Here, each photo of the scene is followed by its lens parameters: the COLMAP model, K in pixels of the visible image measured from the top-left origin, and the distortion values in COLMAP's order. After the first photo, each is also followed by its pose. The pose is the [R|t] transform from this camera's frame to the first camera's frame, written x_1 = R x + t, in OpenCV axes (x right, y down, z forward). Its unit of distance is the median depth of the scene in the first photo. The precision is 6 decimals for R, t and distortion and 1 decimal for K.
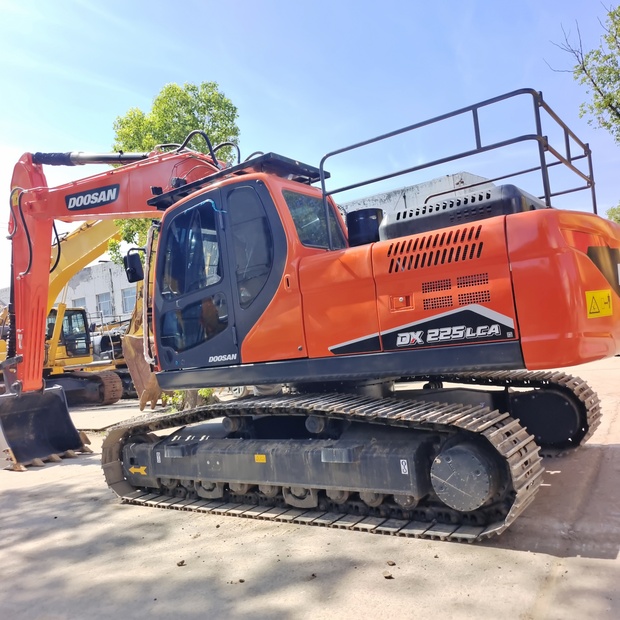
lens RADIAL K [[555.9, 0, 317.6], [0, 555.9, 310.7], [0, 0, 1]] dist [0.021025, 0.003866]
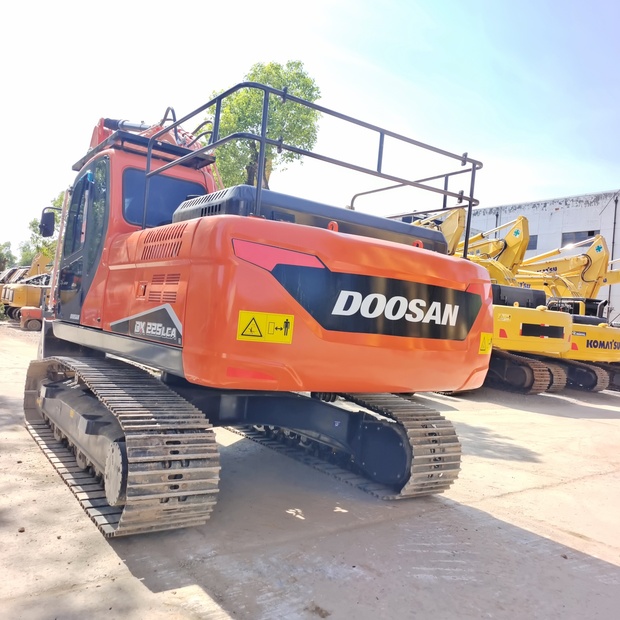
lens RADIAL K [[555.9, 0, 317.6], [0, 555.9, 310.7], [0, 0, 1]] dist [0.021025, 0.003866]
pose [[0.924971, 0.189445, -0.329453, 0.636569], [-0.178863, 0.981891, 0.062441, -0.080590], [0.335316, 0.001170, 0.942105, 0.133563]]
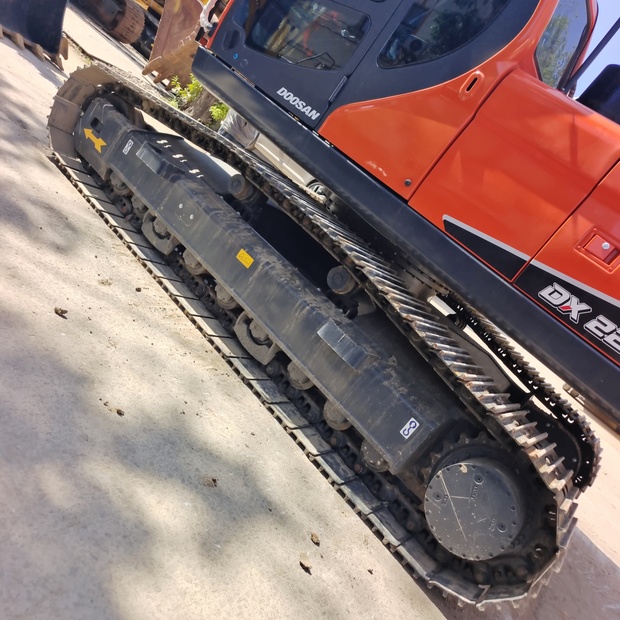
lens RADIAL K [[555.9, 0, 317.6], [0, 555.9, 310.7], [0, 0, 1]] dist [0.021025, 0.003866]
pose [[0.731448, 0.658830, 0.175862, -0.111182], [-0.679774, 0.684166, 0.264244, 0.064456], [0.053773, -0.312826, 0.948287, 0.320125]]
